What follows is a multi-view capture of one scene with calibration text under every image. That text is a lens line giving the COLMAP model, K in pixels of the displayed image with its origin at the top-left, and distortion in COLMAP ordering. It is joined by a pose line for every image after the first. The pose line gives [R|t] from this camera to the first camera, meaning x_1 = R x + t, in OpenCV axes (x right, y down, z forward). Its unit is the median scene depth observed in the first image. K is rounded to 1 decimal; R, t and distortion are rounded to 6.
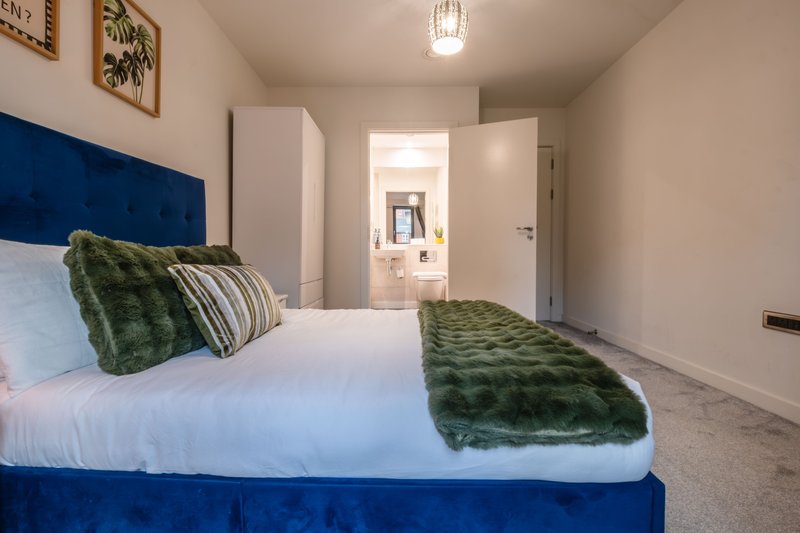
lens RADIAL K [[365.6, 0, 399.6], [0, 365.6, 266.1], [0, 0, 1]] dist [0.000570, -0.001566]
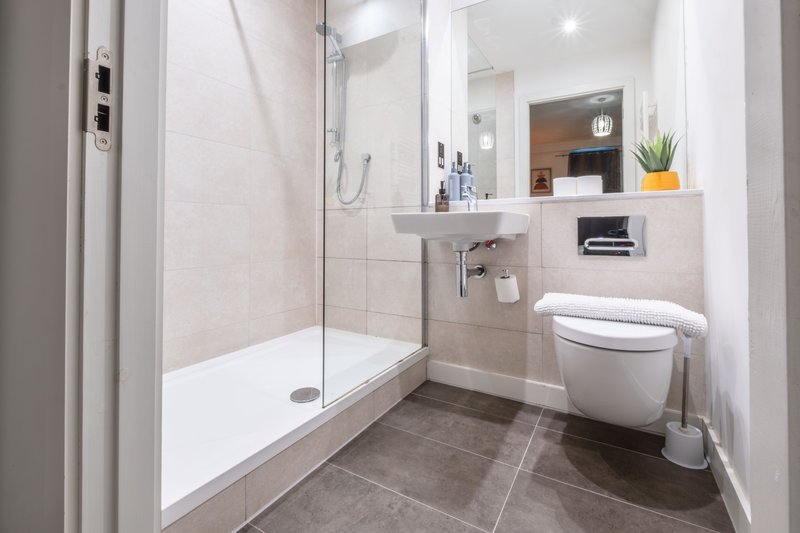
lens RADIAL K [[365.6, 0, 404.2], [0, 365.6, 226.0], [0, 0, 1]] dist [0.000570, -0.001566]
pose [[0.873628, -0.000687, -0.486594, 0.075385], [-0.021797, 0.998940, -0.040544, -0.020059], [0.486106, 0.046026, 0.872687, 0.666382]]
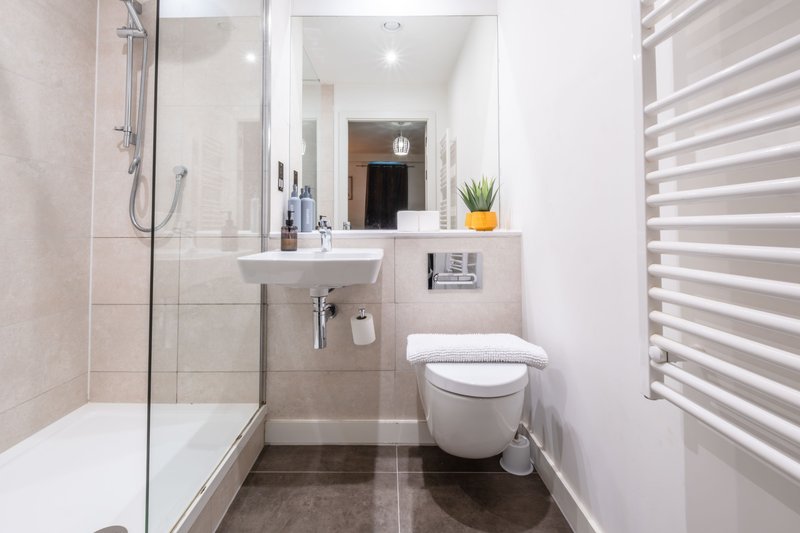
lens RADIAL K [[365.6, 0, 393.2], [0, 365.6, 217.0], [0, 0, 1]] dist [0.000570, -0.001566]
pose [[0.999720, 0.005885, 0.022935, 0.018359], [-0.004389, 0.997890, -0.064771, -0.052168], [-0.023267, 0.064653, 0.997637, 0.682106]]
